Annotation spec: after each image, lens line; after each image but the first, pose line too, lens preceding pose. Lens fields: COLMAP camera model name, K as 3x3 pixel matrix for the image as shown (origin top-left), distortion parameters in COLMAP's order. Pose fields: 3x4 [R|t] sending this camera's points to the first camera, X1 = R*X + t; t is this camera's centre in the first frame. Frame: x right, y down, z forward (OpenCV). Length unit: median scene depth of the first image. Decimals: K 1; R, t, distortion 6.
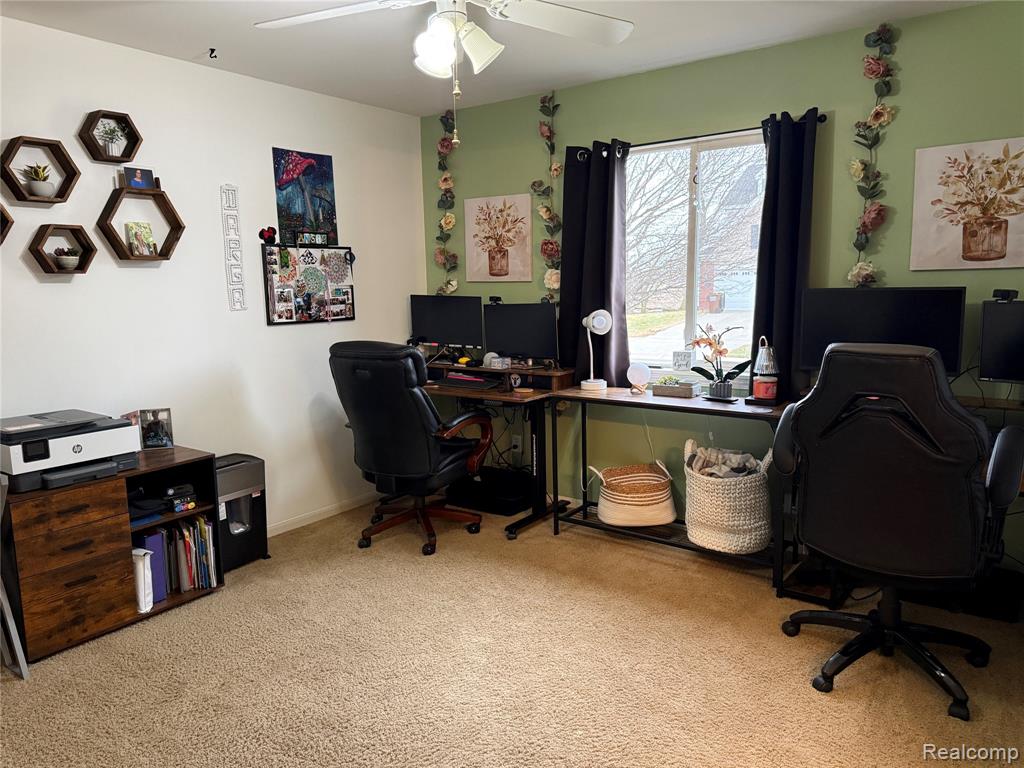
lens RADIAL K [[710.9, 0, 515.5], [0, 710.9, 380.5], [0, 0, 1]] dist [0.026164, -0.039566]
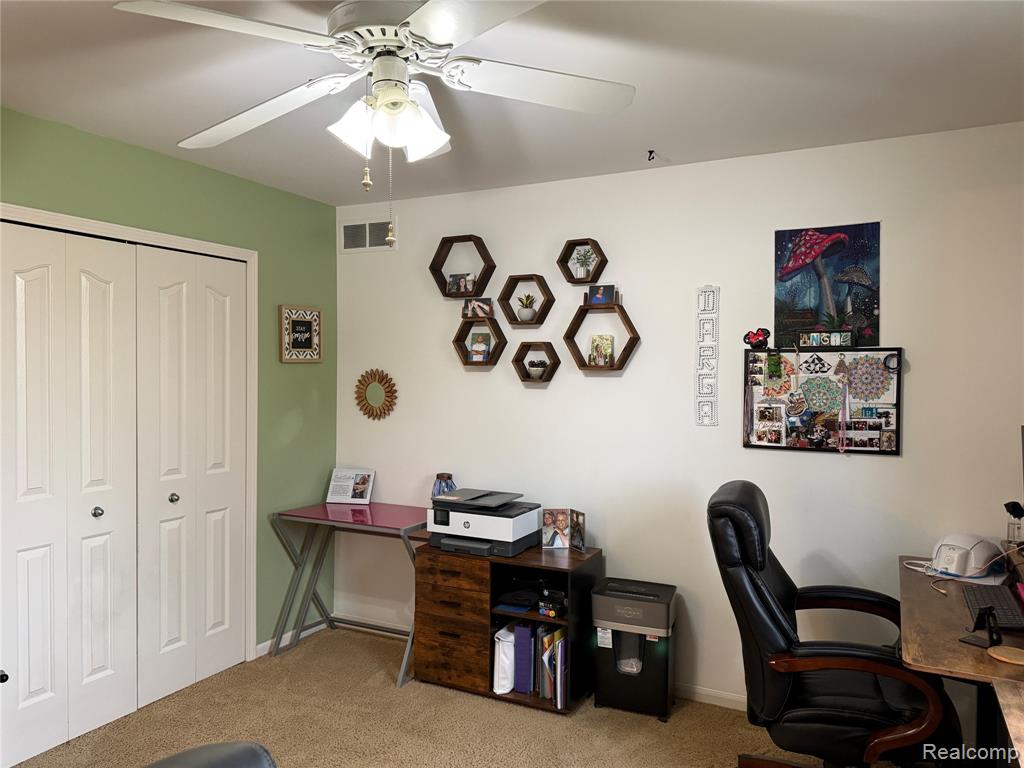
lens RADIAL K [[710.9, 0, 515.8], [0, 710.9, 389.0], [0, 0, 1]] dist [0.026164, -0.039566]
pose [[0.163456, 0.024124, -0.986256, 0.414866], [-0.154401, 0.988007, -0.001423, -0.101686], [0.974393, 0.152512, 0.165220, 0.599117]]
